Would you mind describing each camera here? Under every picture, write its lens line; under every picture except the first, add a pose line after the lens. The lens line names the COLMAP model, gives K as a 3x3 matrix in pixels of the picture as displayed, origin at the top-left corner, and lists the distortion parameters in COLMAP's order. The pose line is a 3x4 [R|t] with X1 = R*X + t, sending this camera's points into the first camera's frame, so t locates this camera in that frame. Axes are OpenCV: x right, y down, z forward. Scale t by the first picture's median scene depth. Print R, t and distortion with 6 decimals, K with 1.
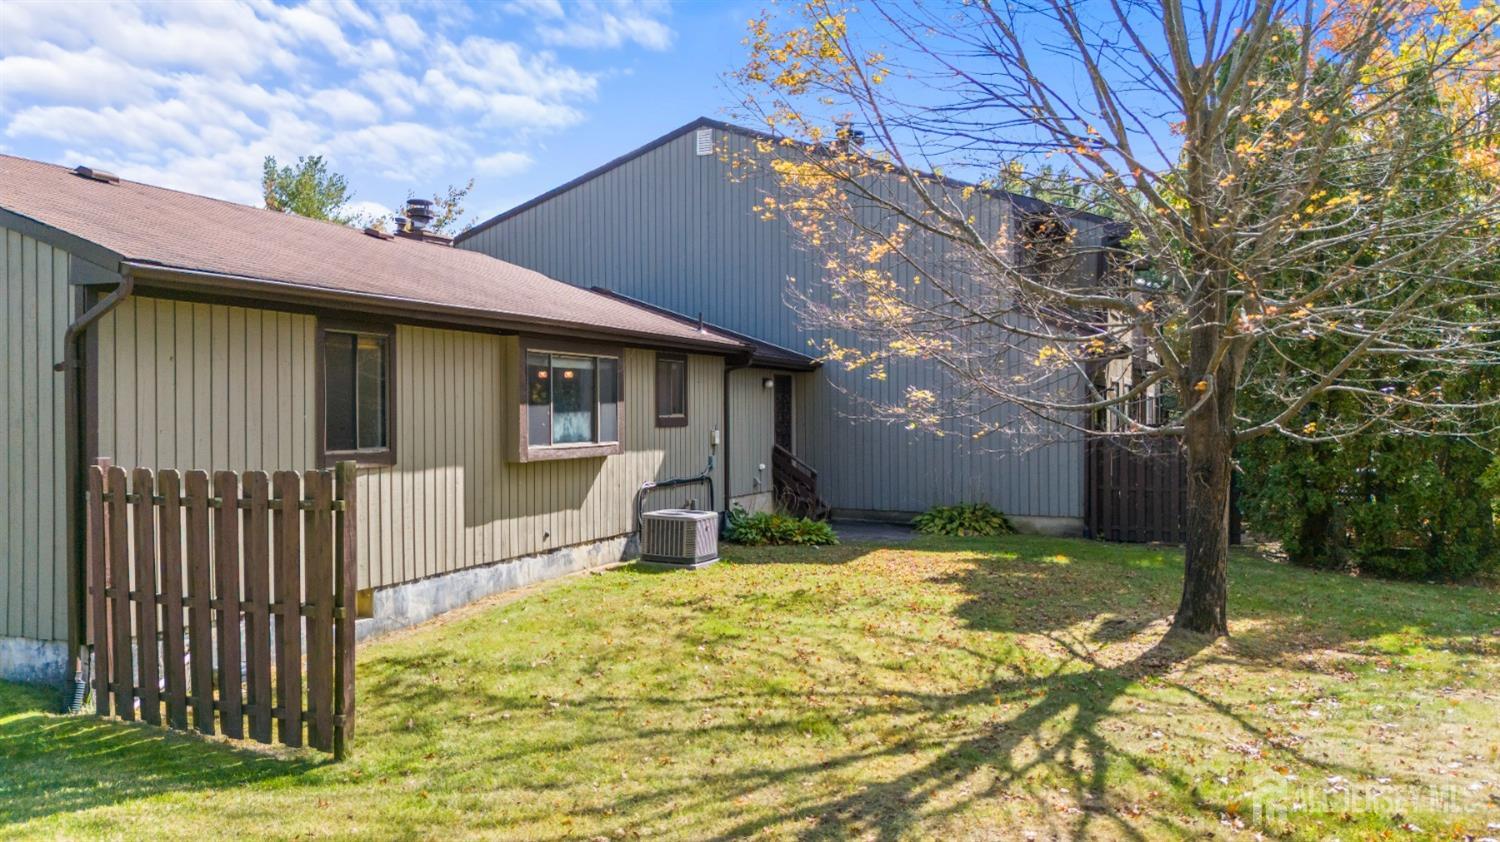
lens RADIAL K [[1116.2, 0, 750.9], [0, 1116.2, 394.3], [0, 0, 1]] dist [0.104083, -0.153836]
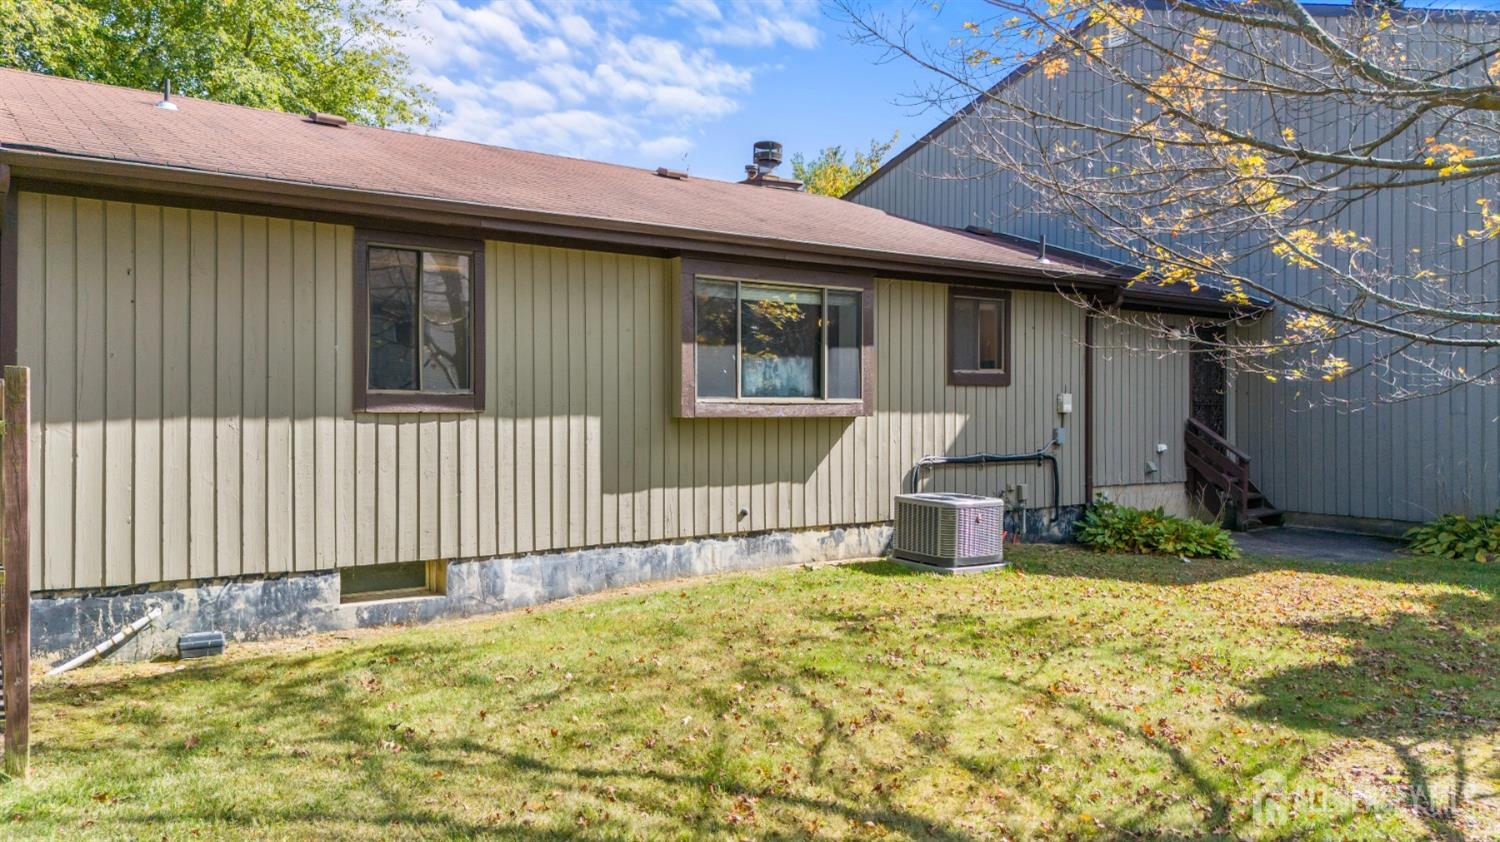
lens RADIAL K [[1116.2, 0, 750.9], [0, 1116.2, 394.3], [0, 0, 1]] dist [0.104083, -0.153836]
pose [[0.860705, -0.002398, -0.509099, 0.218485], [0.002788, 0.999996, 0.000002, 0.041550], [0.509097, -0.001421, 0.860708, 0.324770]]
